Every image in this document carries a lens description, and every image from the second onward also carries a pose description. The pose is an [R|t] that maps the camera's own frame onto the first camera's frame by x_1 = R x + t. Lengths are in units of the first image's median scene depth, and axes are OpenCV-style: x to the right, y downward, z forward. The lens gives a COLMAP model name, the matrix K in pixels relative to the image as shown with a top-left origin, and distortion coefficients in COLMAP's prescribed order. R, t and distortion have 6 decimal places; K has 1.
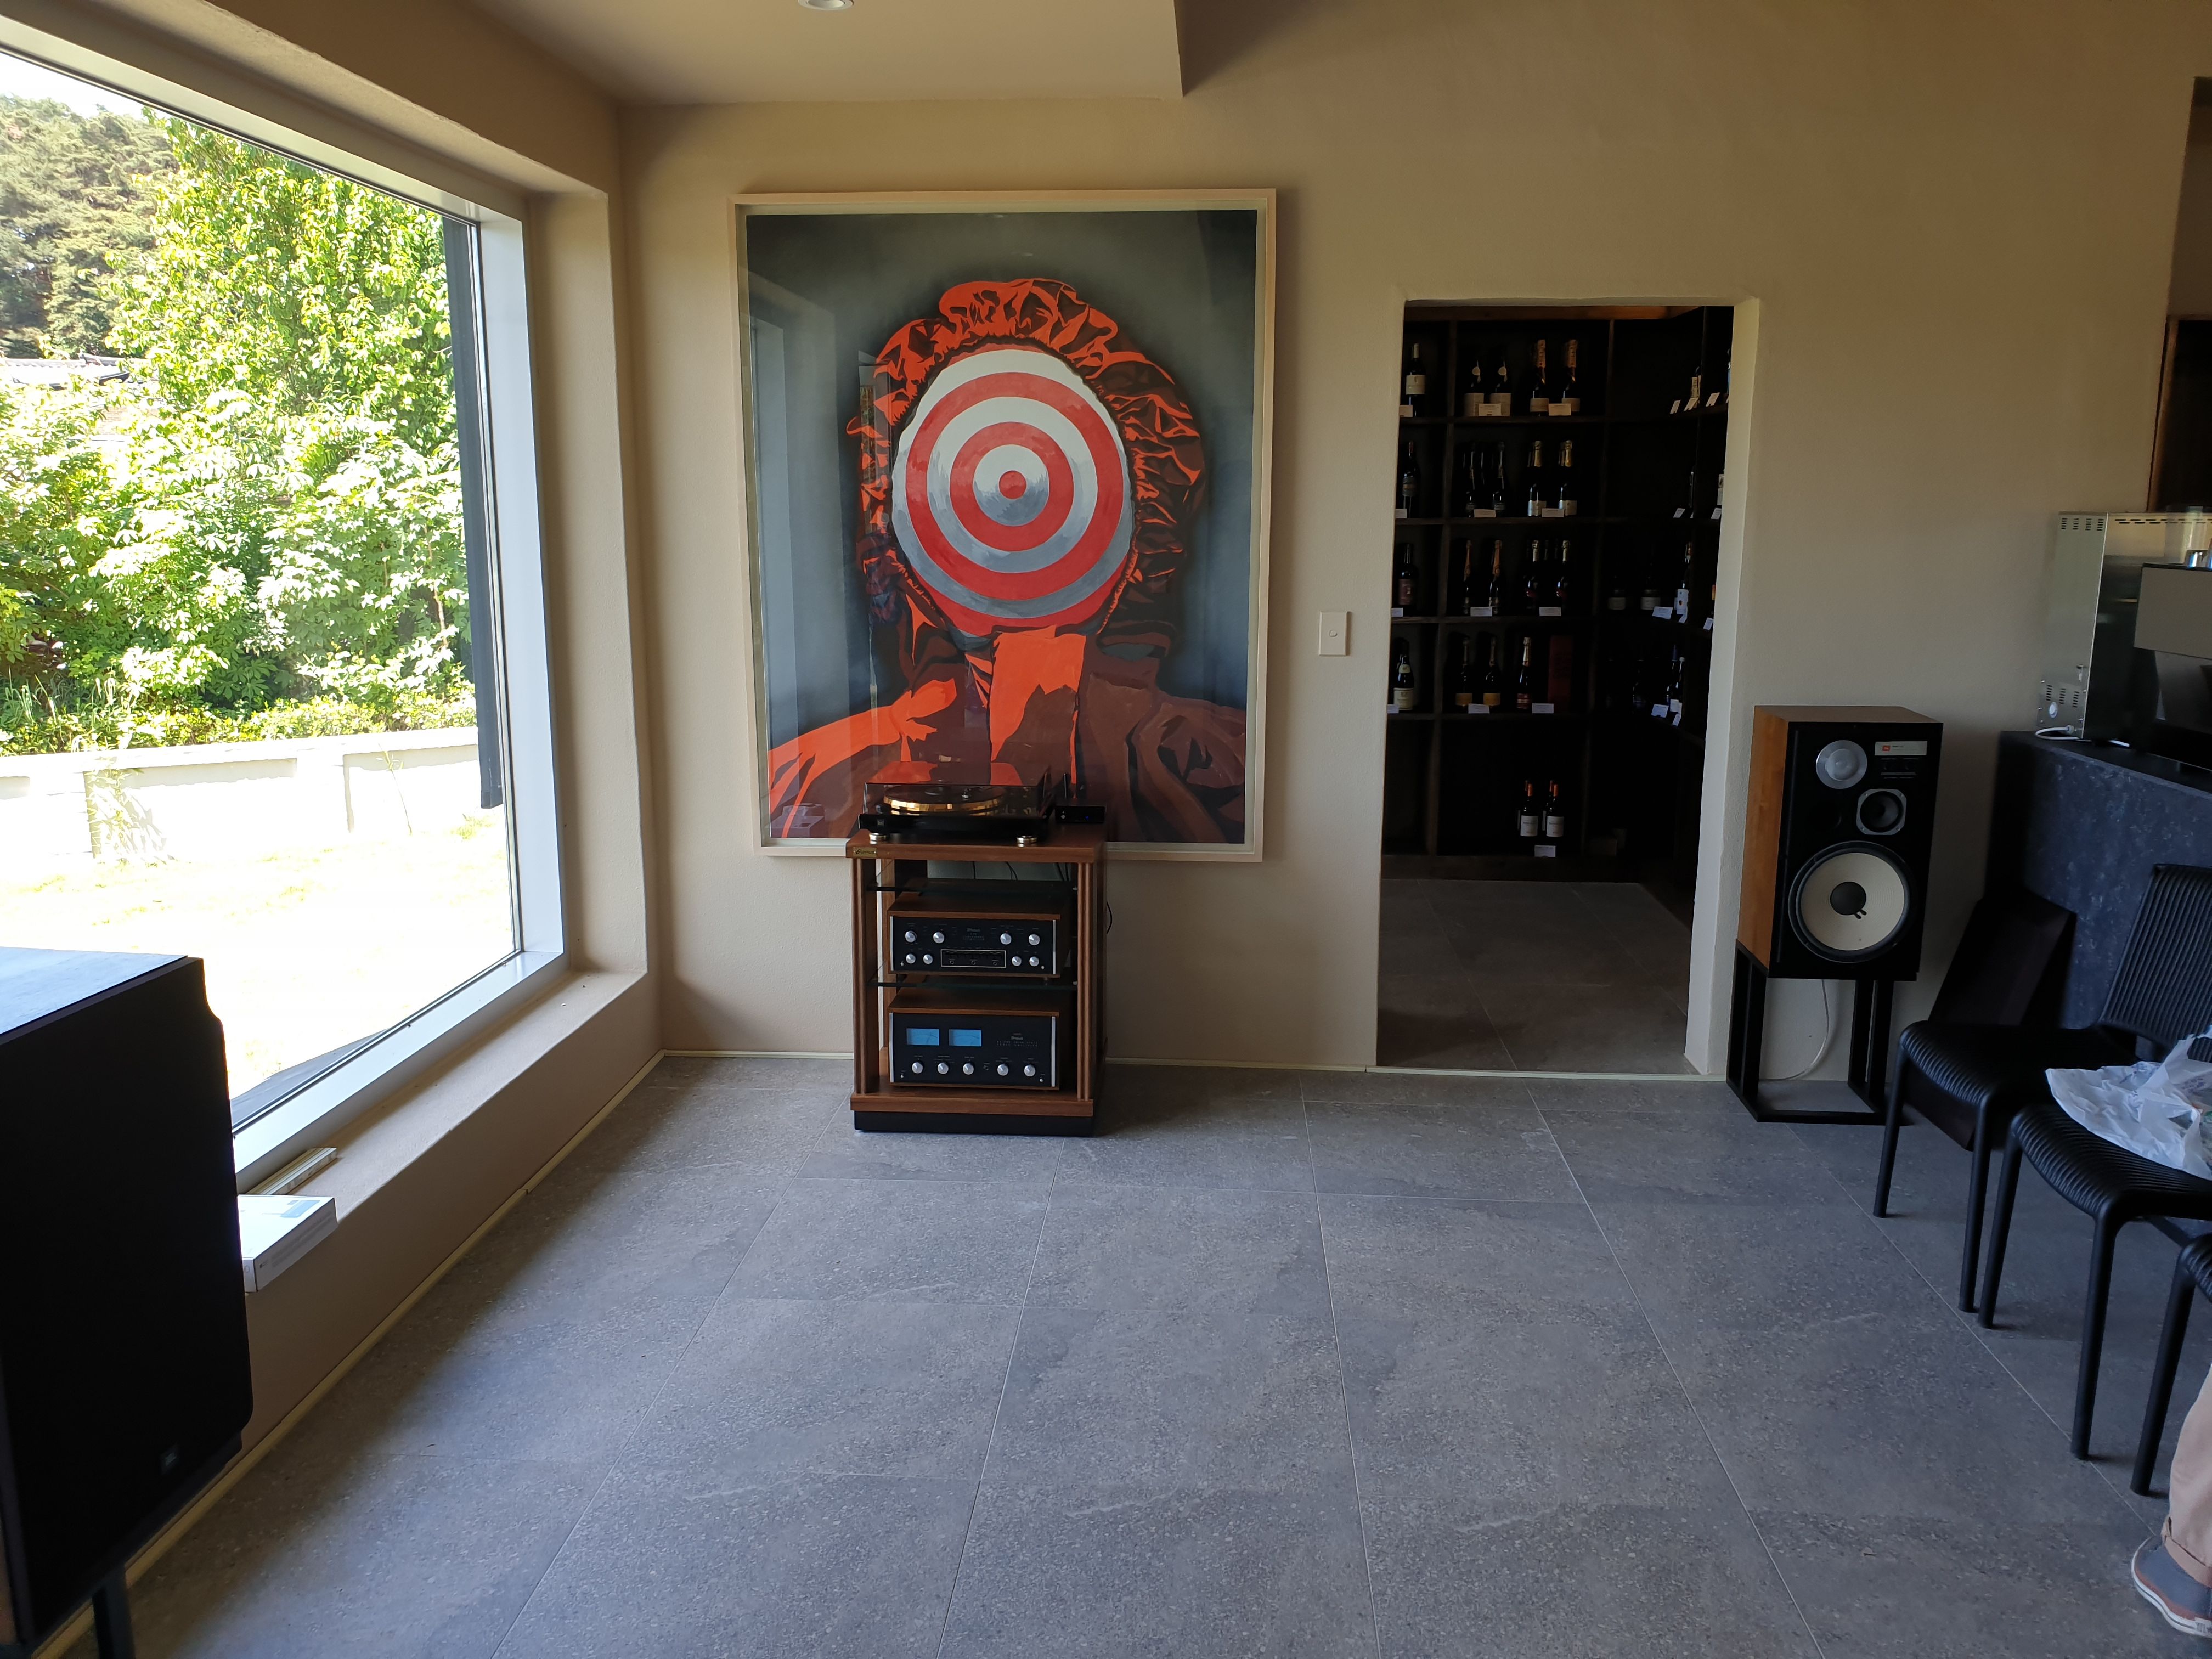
lens RADIAL K [[1706.7, 0, 1097.9], [0, 1706.7, 830.0], [0, 0, 1]] dist [0.050697, -0.066007]
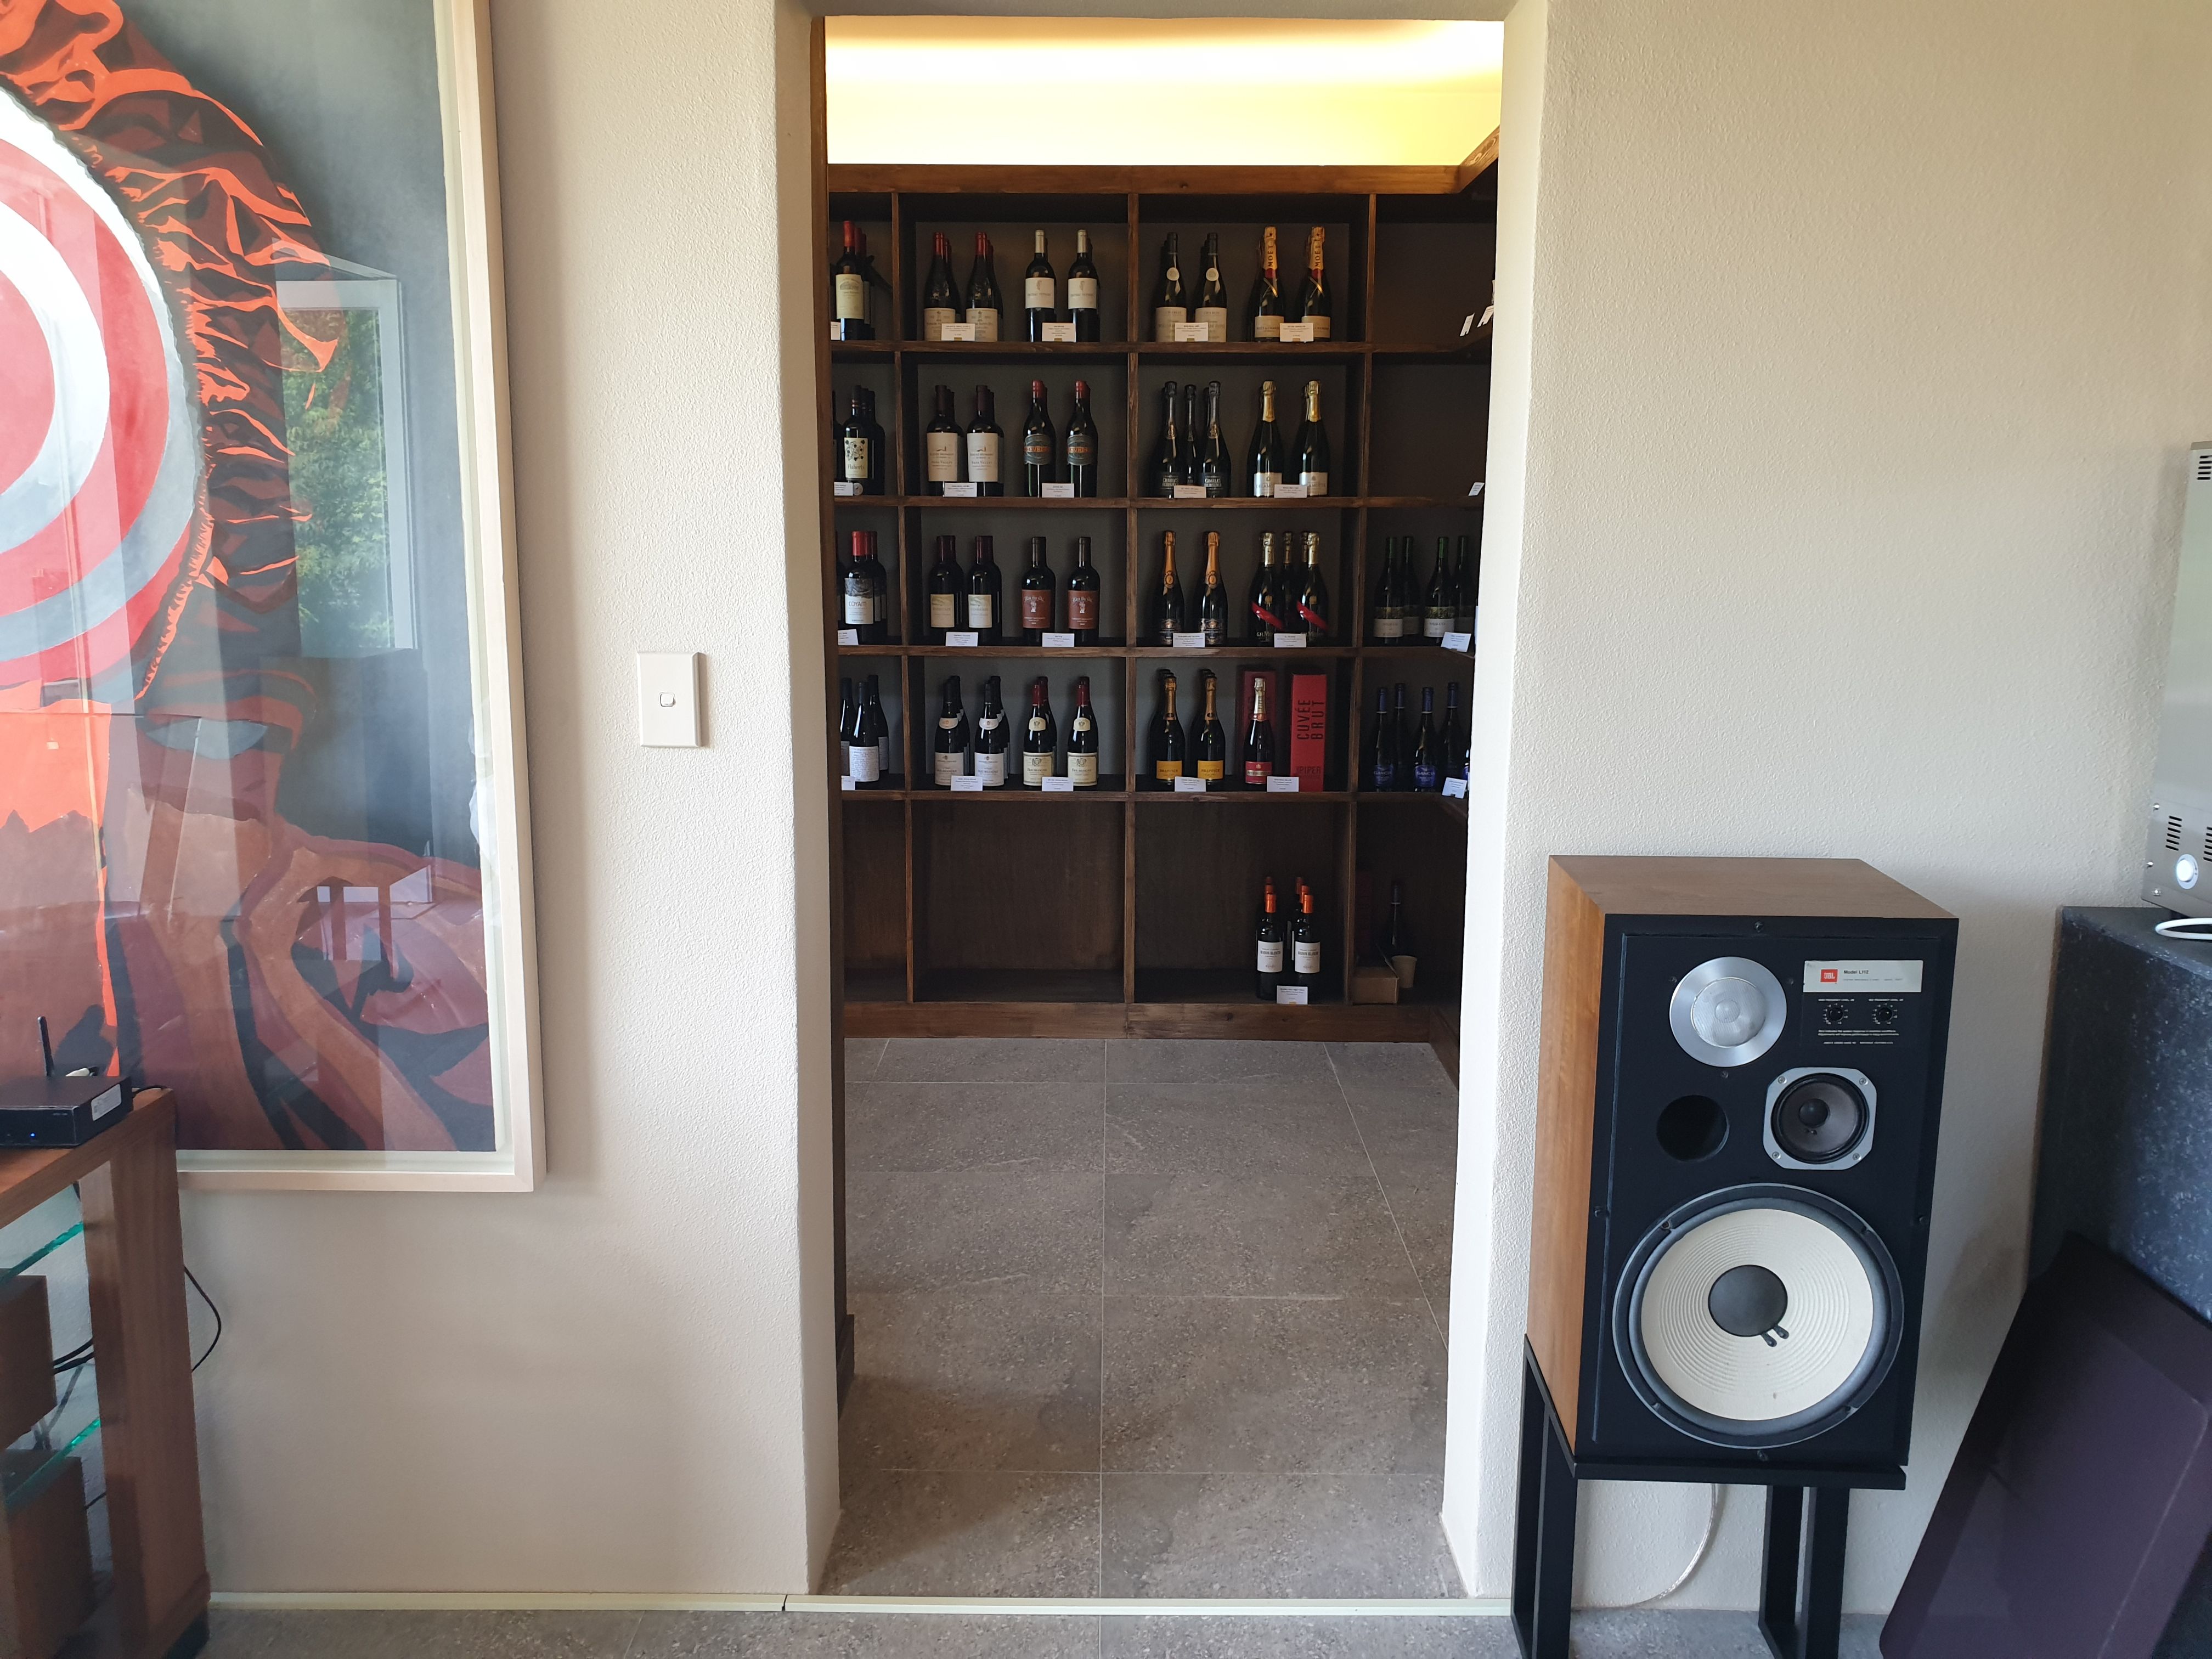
lens RADIAL K [[1706.7, 0, 1106.0], [0, 1706.7, 816.9], [0, 0, 1]] dist [0.050697, -0.066007]
pose [[0.997753, -0.007793, 0.066539, 0.226343], [0.008858, 0.999837, -0.015719, -0.075298], [-0.066406, 0.016273, 0.997660, 0.530247]]
